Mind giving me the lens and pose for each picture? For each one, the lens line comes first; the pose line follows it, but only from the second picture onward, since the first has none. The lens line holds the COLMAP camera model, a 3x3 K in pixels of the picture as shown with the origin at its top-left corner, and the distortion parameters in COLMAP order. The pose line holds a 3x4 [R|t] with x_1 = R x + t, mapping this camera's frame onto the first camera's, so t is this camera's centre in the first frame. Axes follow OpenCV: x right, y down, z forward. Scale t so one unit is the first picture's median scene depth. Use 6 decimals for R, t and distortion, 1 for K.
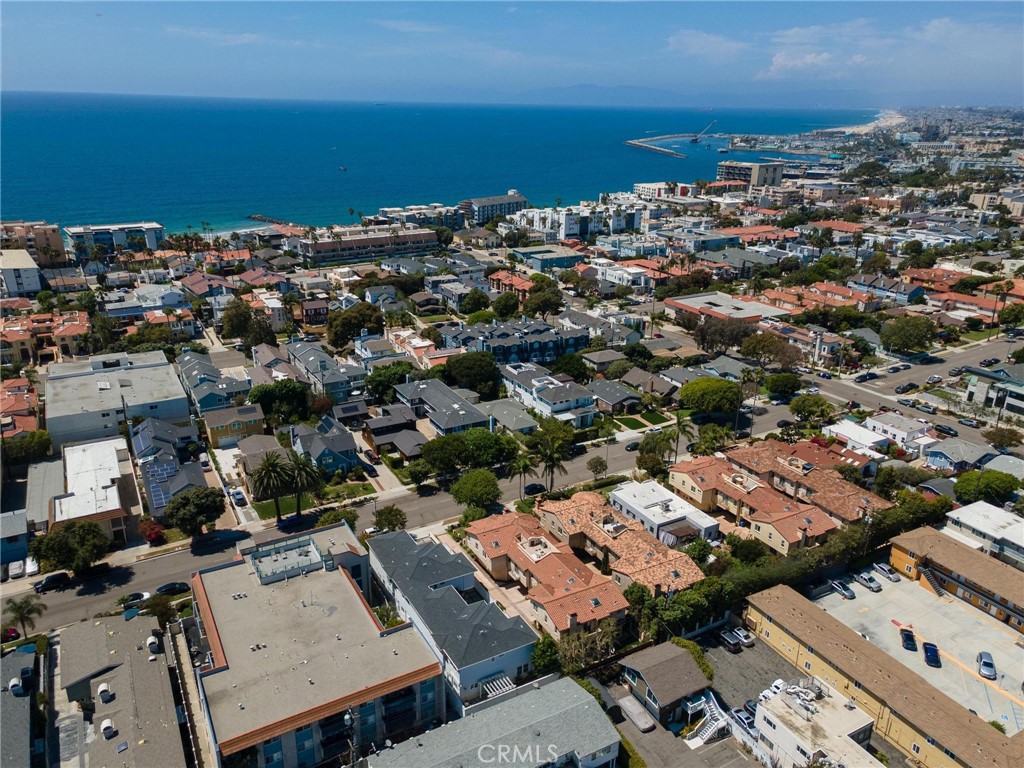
lens RADIAL K [[759.4, 0, 512.0], [0, 759.4, 384.0], [0, 0, 1]] dist [0.037452, 0.002452]
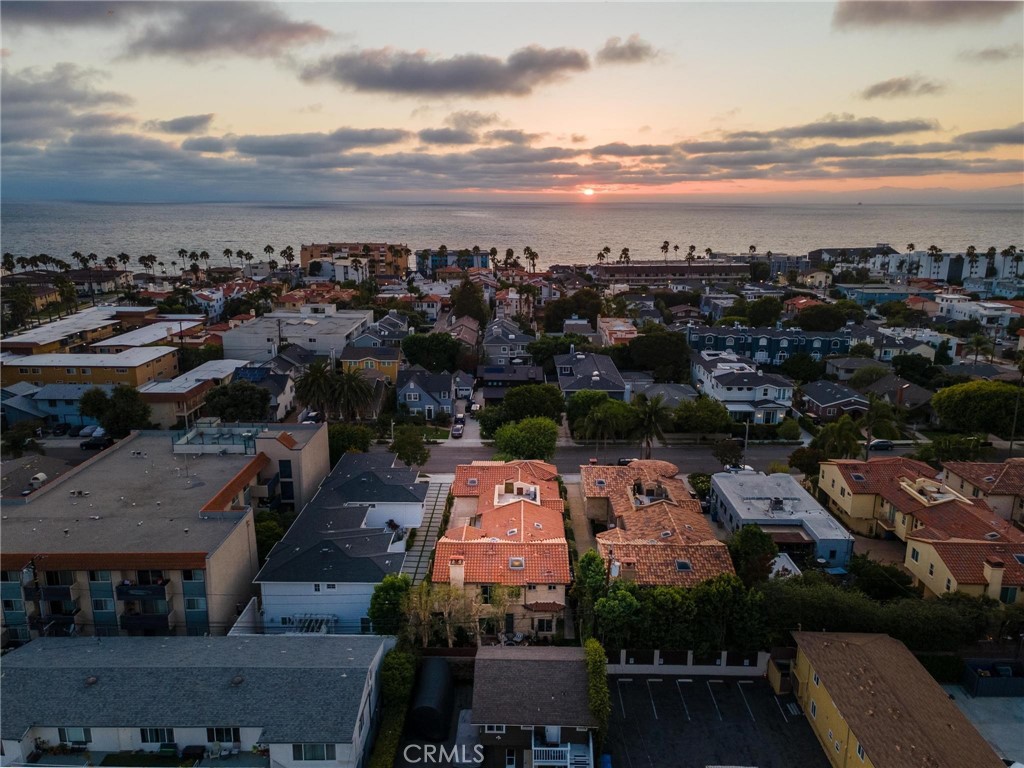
lens RADIAL K [[758.6, 0, 513.2], [0, 758.6, 355.8], [0, 0, 1]] dist [0.009809, 0.061595]
pose [[0.864830, 0.087771, -0.494334, 0.237640], [-0.165027, 0.979587, -0.114784, 0.113936], [0.474168, 0.180847, 0.861660, 0.256543]]
